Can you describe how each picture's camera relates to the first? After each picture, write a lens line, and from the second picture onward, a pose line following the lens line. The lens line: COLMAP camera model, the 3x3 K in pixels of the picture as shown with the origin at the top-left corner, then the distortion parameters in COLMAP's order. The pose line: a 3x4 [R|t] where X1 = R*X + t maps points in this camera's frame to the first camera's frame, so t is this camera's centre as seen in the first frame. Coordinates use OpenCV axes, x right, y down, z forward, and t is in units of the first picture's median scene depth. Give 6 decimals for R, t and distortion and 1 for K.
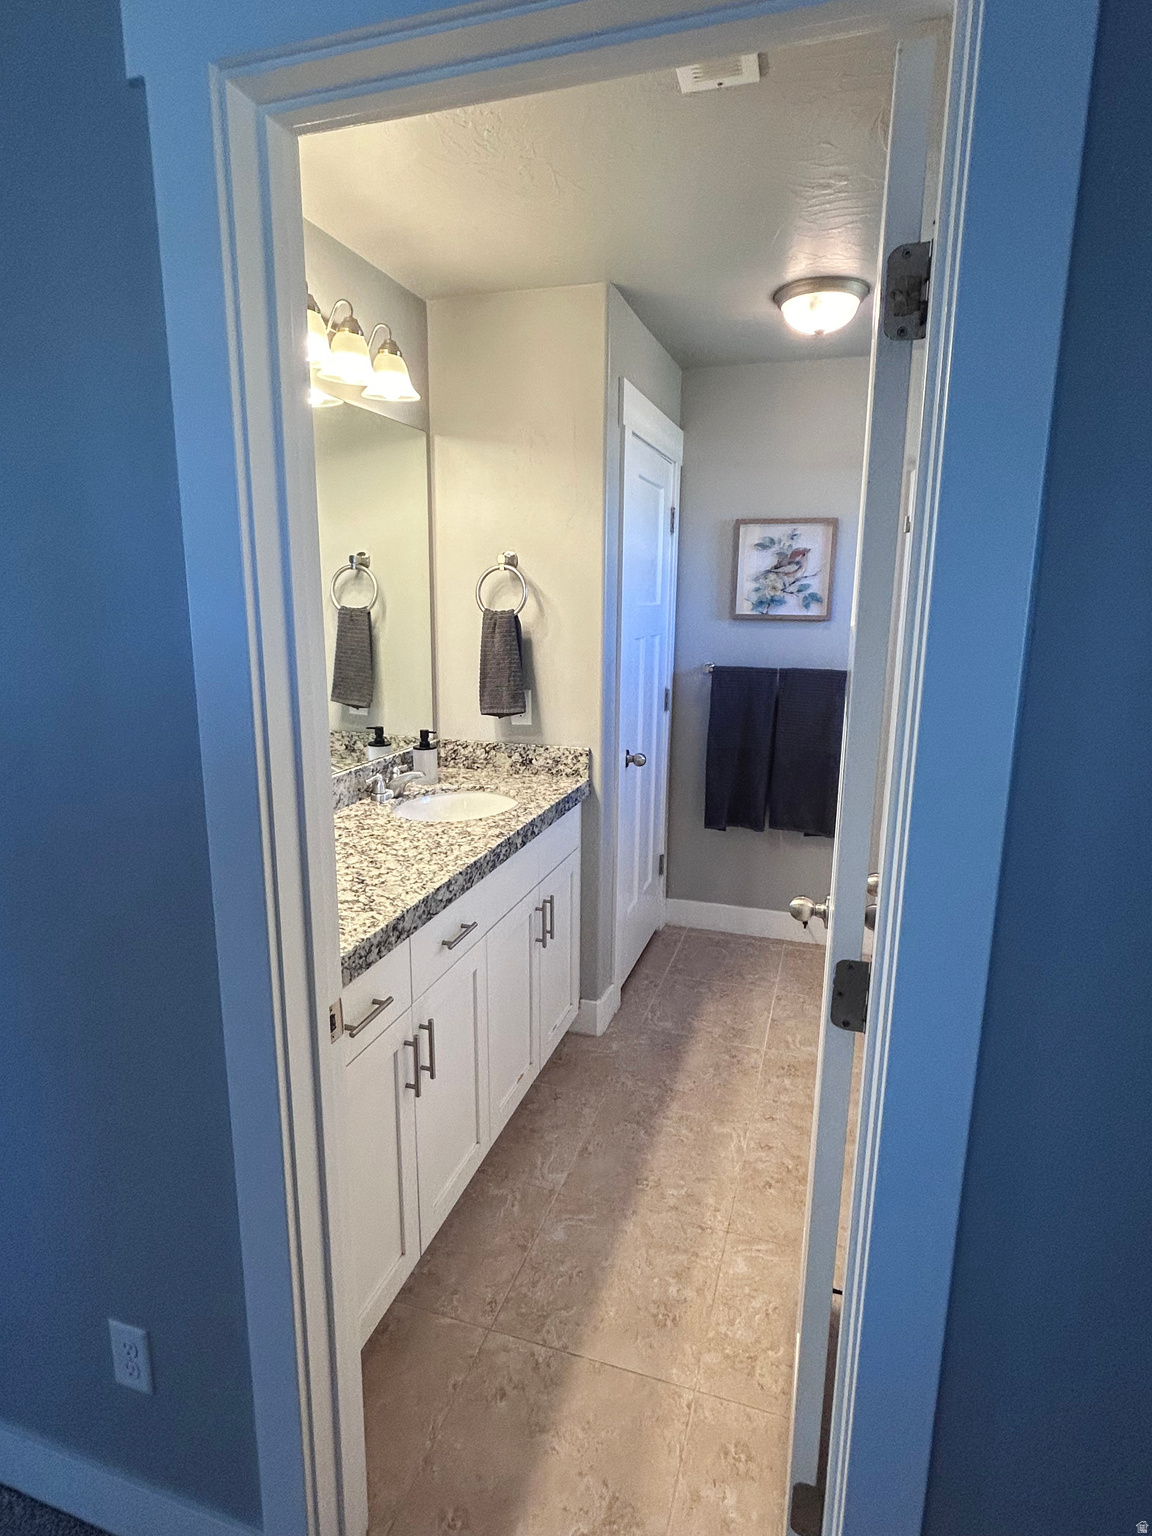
lens RADIAL K [[831.0, 0, 569.0], [0, 831.0, 762.9], [0, 0, 1]] dist [-0.005515, 0.003422]
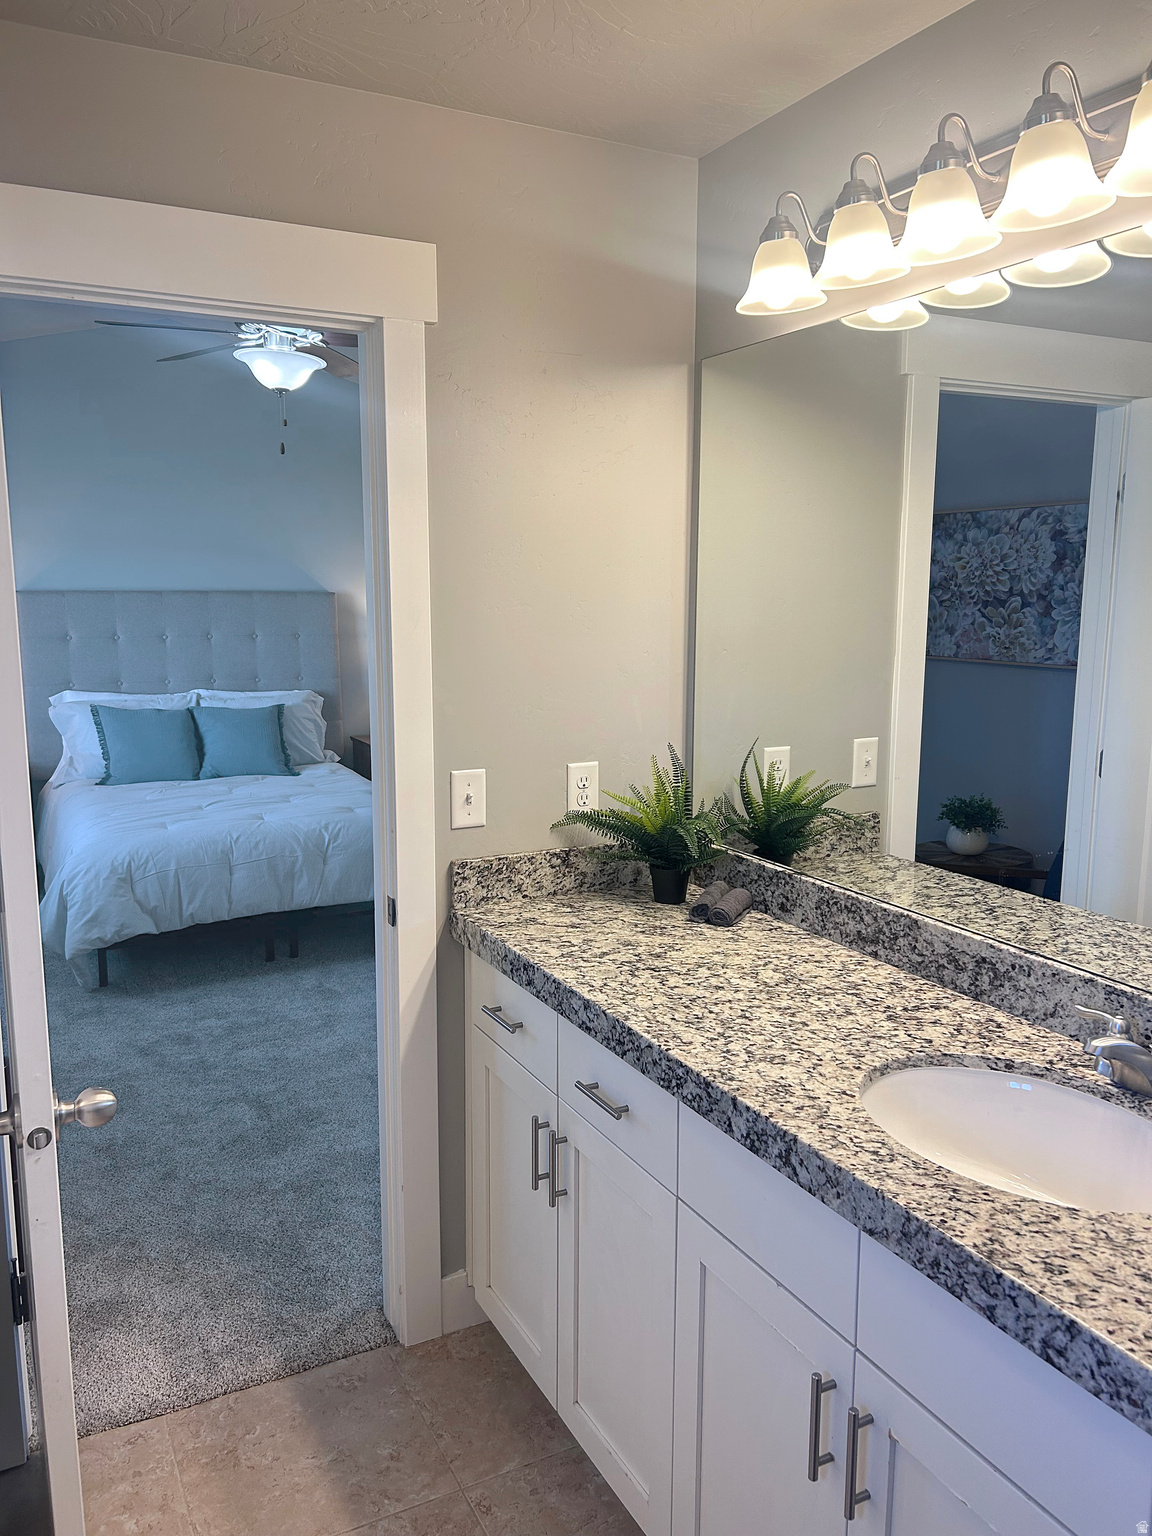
lens RADIAL K [[1153.9, 0, 568.8], [0, 1153.9, 780.7], [0, 0, 1]] dist [0.039225, -0.013706]
pose [[-0.702828, 0.108916, -0.702973, 0.296139], [-0.149709, 0.943430, 0.295849, -0.179550], [0.695428, 0.313172, -0.646763, 0.830101]]
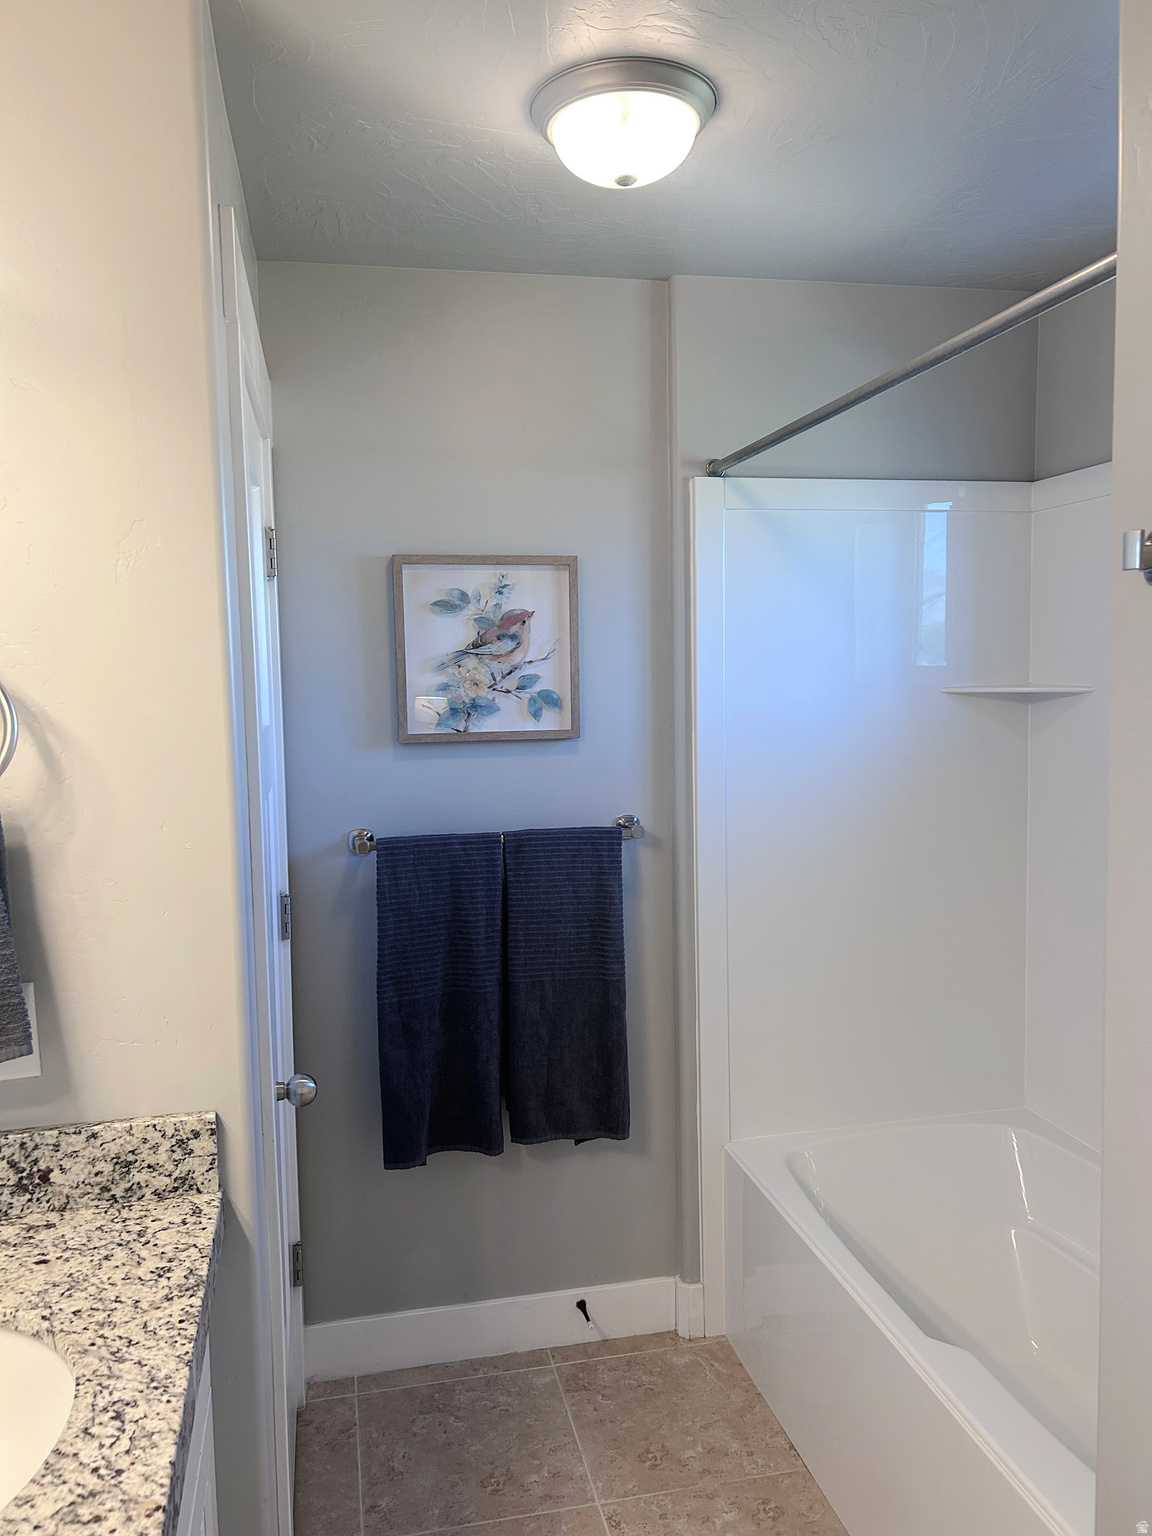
lens RADIAL K [[1153.9, 0, 546.2], [0, 1153.9, 763.0], [0, 0, 1]] dist [0.039225, -0.013706]
pose [[0.873657, -0.064102, 0.482302, -0.073326], [0.124325, 0.987786, -0.093922, -0.086967], [-0.470390, 0.142018, 0.870956, 0.349952]]
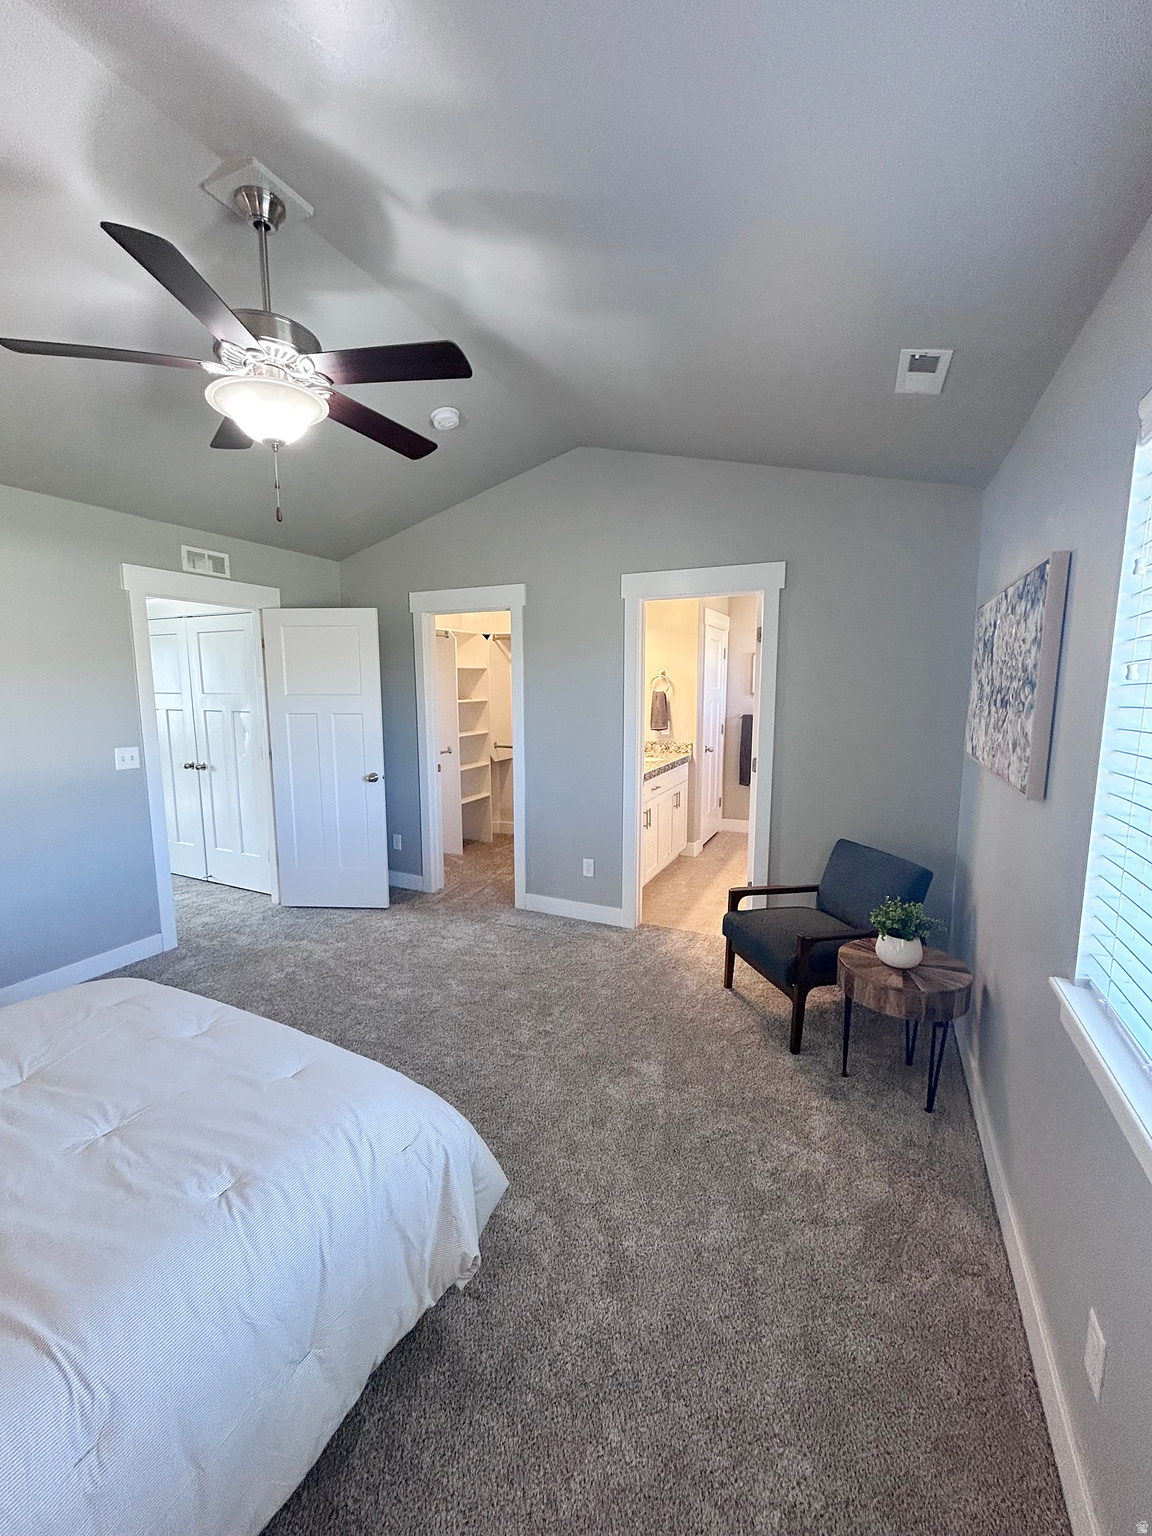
lens RADIAL K [[619.9, 0, 574.4], [0, 619.9, 763.9], [0, 0, 1]] dist [-0.001884, 0.000854]
pose [[0.991740, 0.007035, -0.128073, -0.075057], [-0.015098, 0.997956, -0.062092, 0.143885], [0.127374, 0.063513, 0.989819, -0.807184]]
